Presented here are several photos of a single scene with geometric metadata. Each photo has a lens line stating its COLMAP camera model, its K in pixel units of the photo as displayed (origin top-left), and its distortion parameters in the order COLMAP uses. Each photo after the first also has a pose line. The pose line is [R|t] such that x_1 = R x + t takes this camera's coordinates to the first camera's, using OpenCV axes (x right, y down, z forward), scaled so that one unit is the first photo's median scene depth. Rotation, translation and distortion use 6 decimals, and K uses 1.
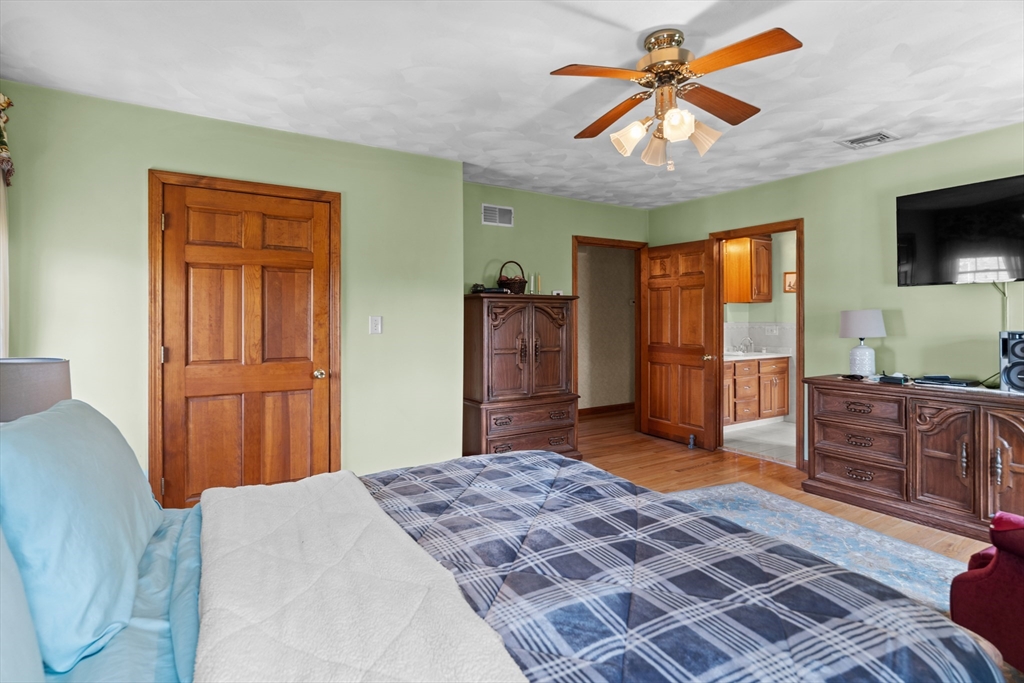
lens RADIAL K [[506.1, 0, 520.9], [0, 506.1, 320.0], [0, 0, 1]] dist [-0.011848, 0.000308]
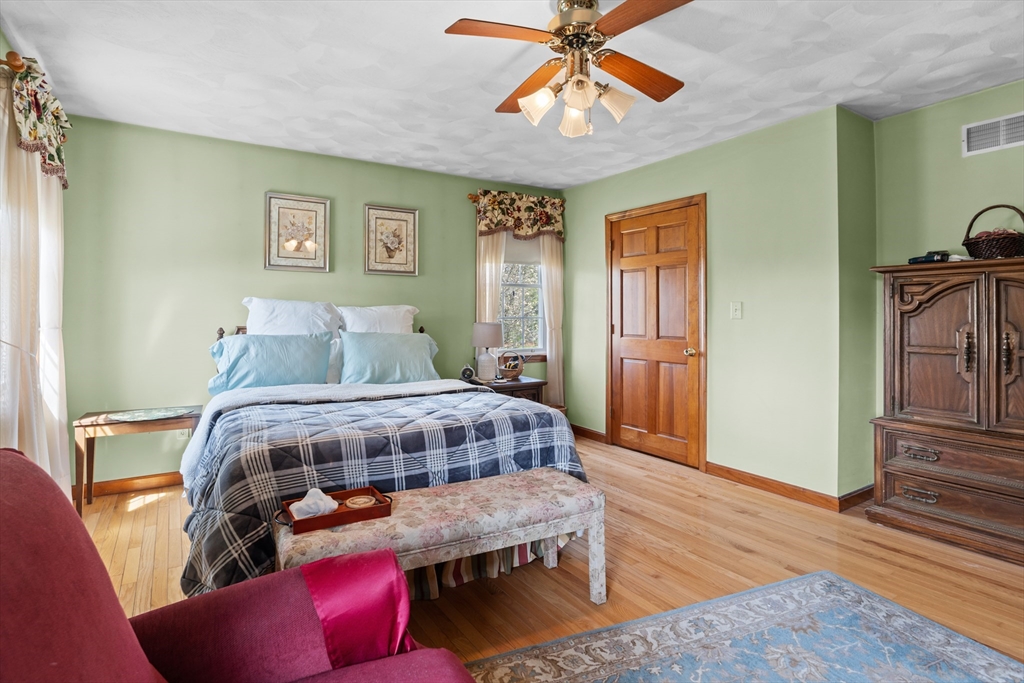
lens RADIAL K [[506.1, 0, 512.5], [0, 506.1, 315.5], [0, 0, 1]] dist [-0.011848, 0.000308]
pose [[0.032719, 0.006644, -0.999443, 0.757299], [0.005641, 0.999961, 0.006833, 0.011039], [0.999449, -0.005862, 0.032680, 0.537058]]
